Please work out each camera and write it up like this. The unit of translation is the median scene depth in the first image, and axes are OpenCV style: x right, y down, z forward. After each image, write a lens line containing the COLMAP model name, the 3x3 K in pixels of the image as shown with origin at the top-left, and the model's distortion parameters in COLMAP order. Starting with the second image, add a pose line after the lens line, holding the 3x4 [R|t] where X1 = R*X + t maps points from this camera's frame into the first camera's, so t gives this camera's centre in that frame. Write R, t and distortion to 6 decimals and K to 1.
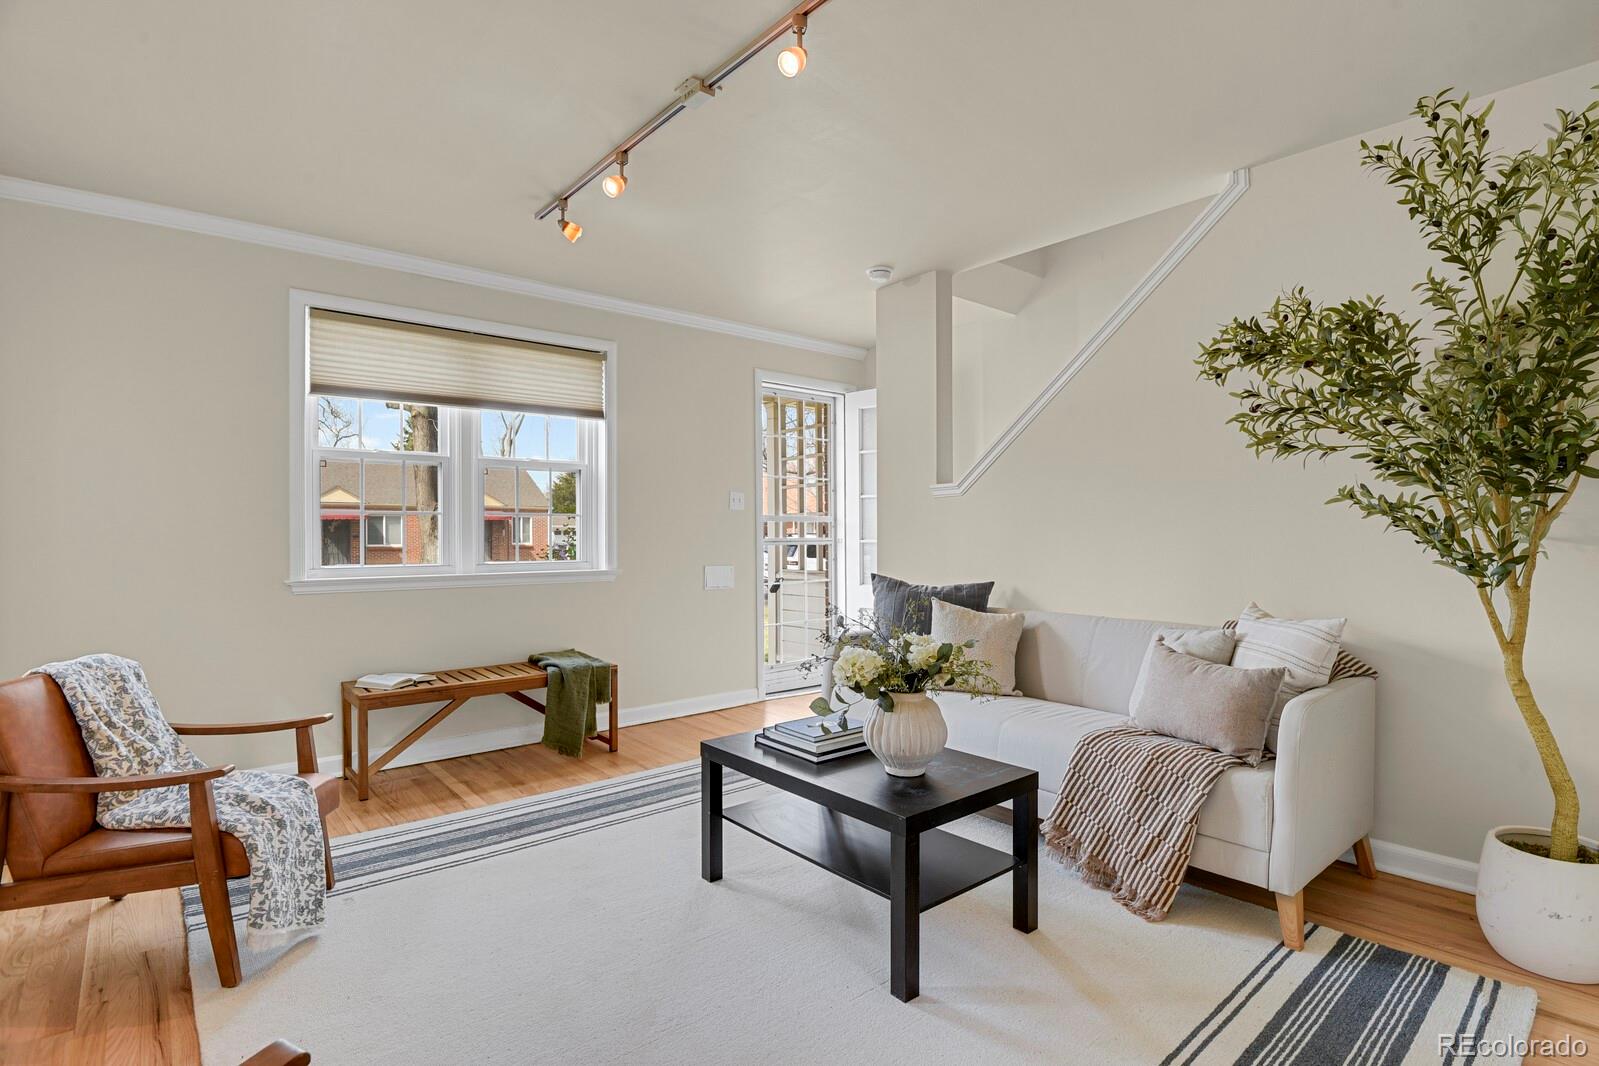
lens RADIAL K [[780.3, 0, 809.6], [0, 780.3, 533.7], [0, 0, 1]] dist [-0.023964, -0.004990]
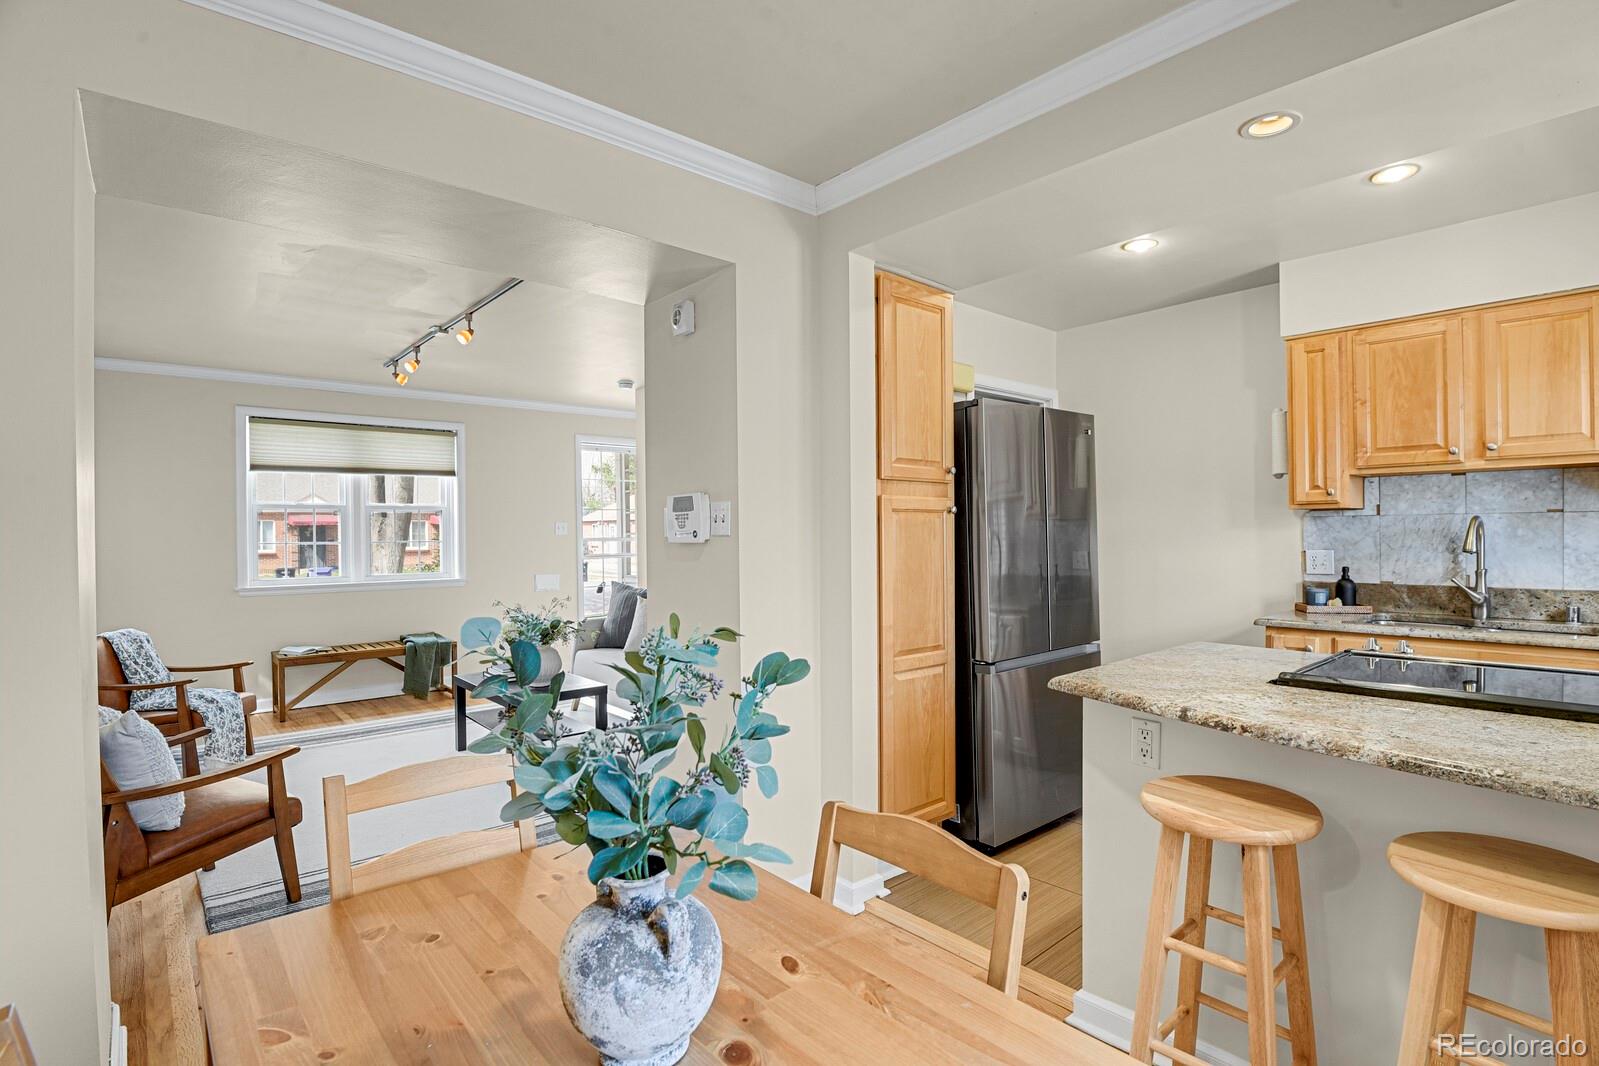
lens RADIAL K [[780.3, 0, 805.1], [0, 780.3, 532.0], [0, 0, 1]] dist [-0.023964, -0.004990]
pose [[0.999930, -0.006752, 0.009739, 0.505971], [0.006754, 0.999977, -0.000146, -0.049095], [-0.009738, 0.000212, 0.999953, -0.629743]]
